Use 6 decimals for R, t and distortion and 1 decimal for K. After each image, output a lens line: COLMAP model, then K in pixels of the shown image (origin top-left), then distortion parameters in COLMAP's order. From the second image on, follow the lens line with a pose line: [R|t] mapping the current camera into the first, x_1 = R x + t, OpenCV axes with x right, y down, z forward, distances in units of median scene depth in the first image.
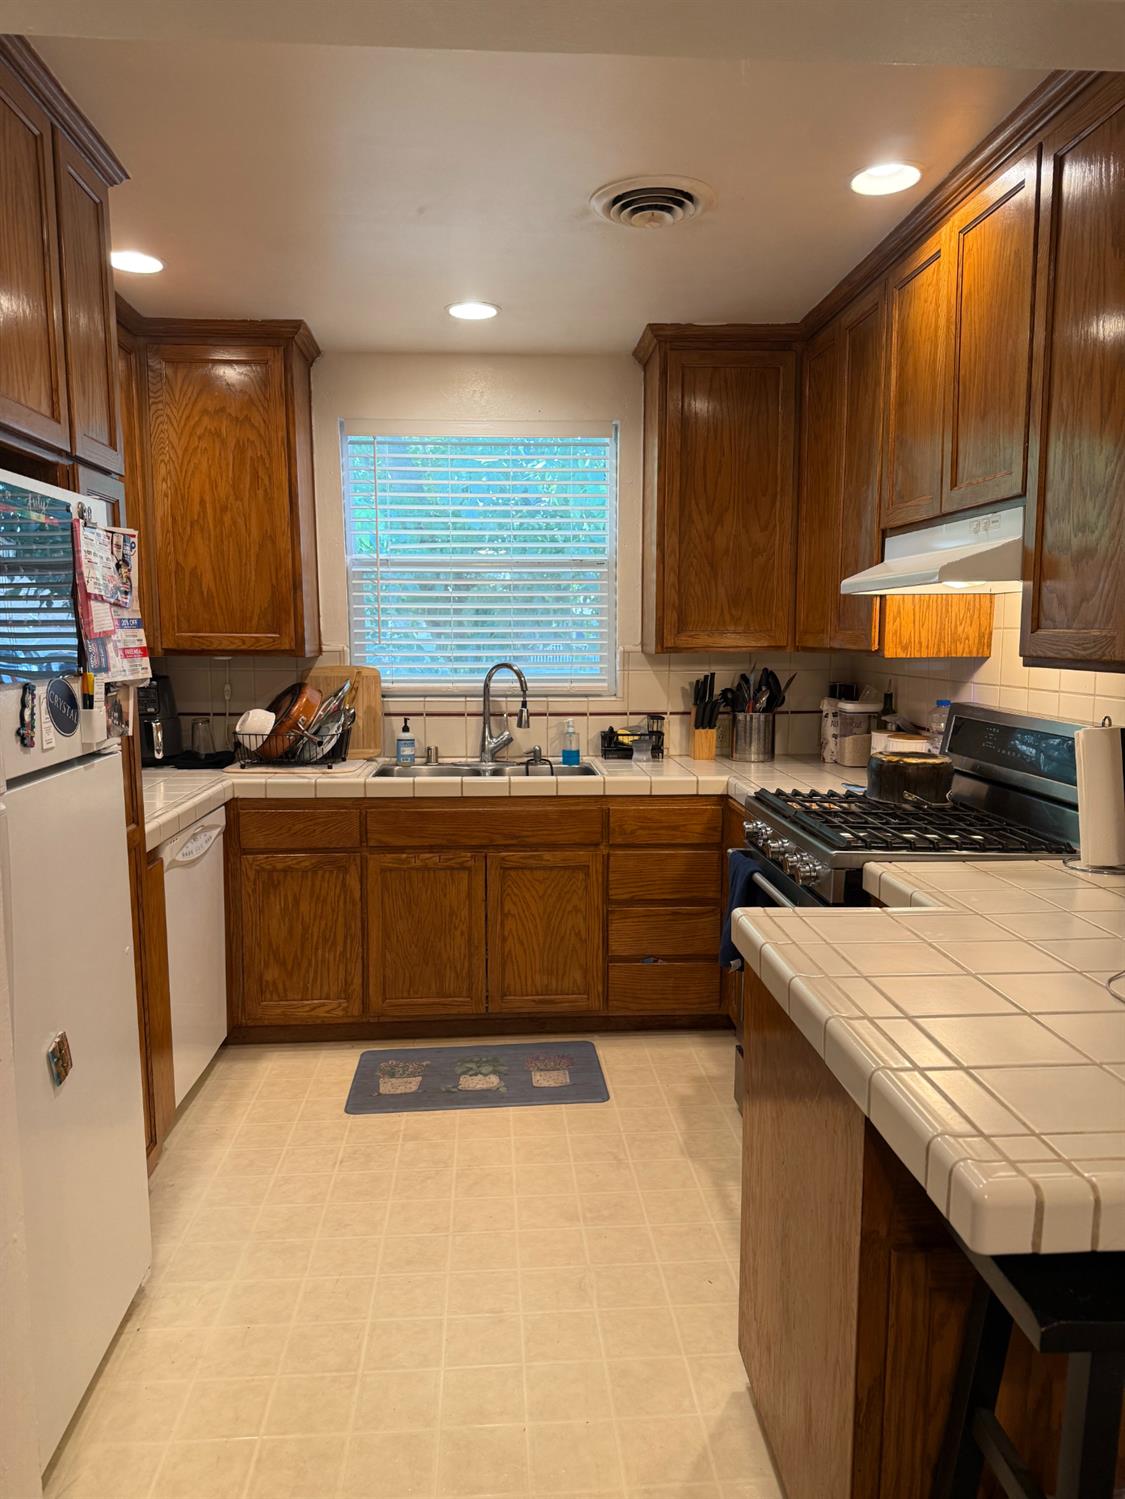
lens RADIAL K [[1055.4, 0, 562.6], [0, 1055.4, 750.4], [0, 0, 1]] dist [0.118115, -0.141490]
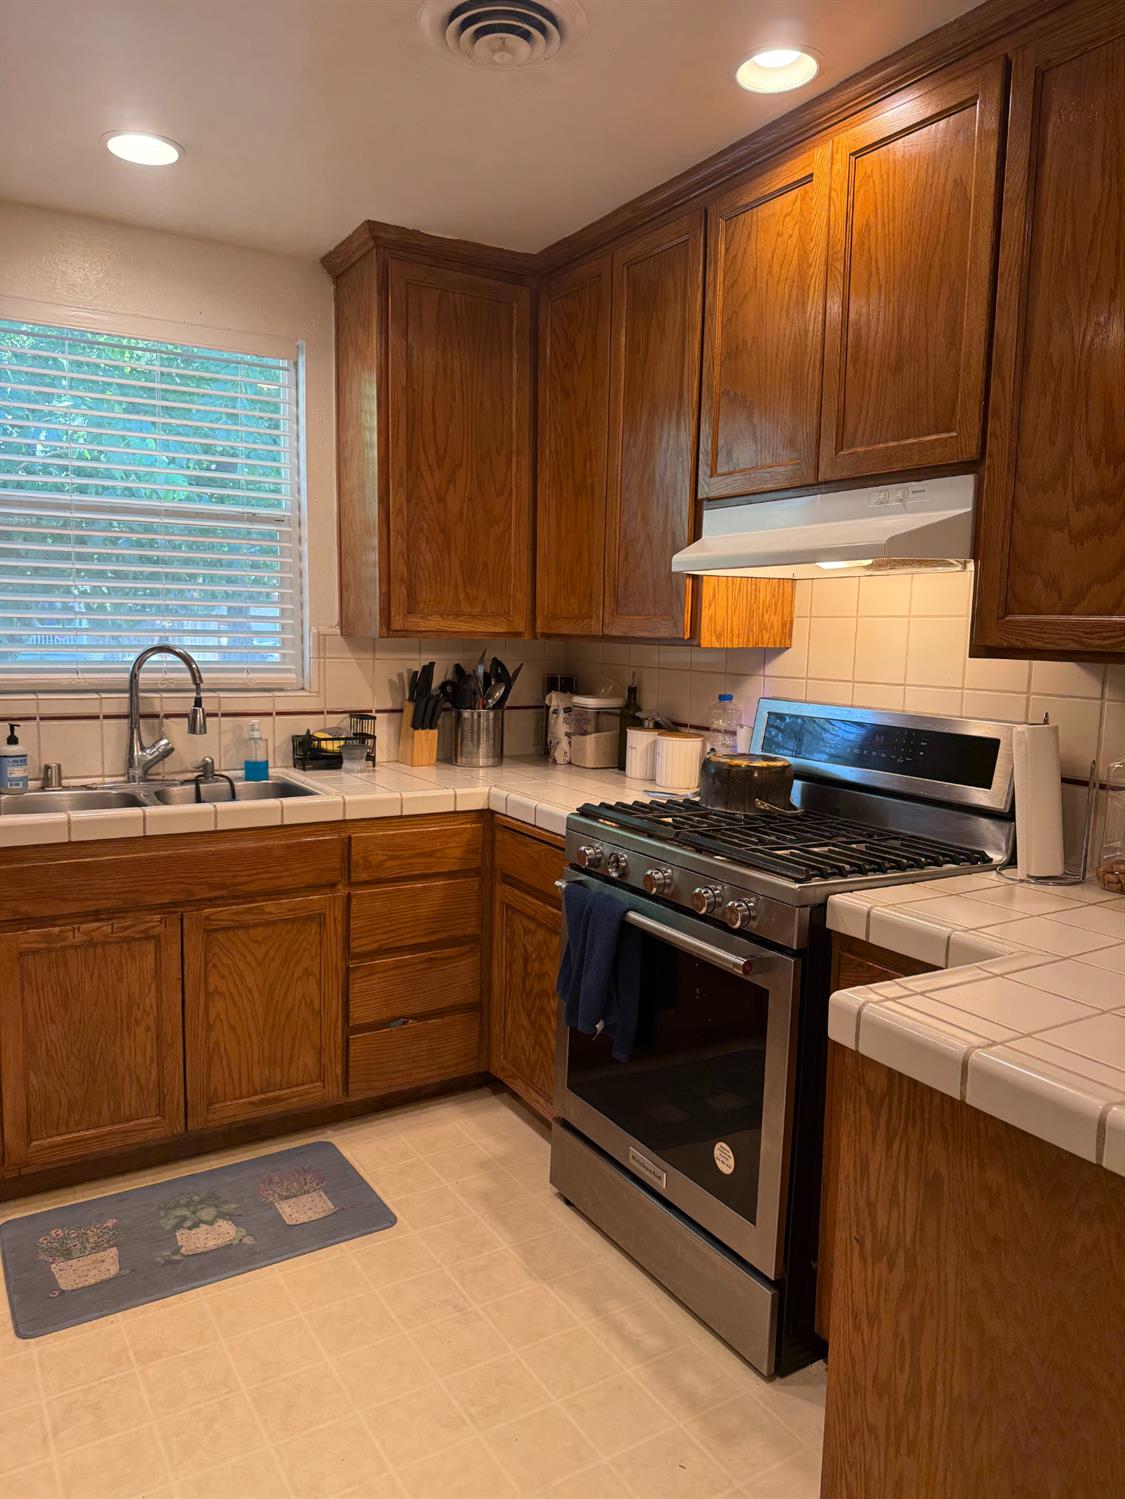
lens RADIAL K [[1067.4, 0, 631.2], [0, 1067.4, 752.7], [0, 0, 1]] dist [0.139260, -0.263925]
pose [[0.881201, -0.033892, 0.471526, -0.140451], [0.029399, 0.999425, 0.016894, -0.013283], [-0.471827, -0.001024, 0.881691, 0.203611]]
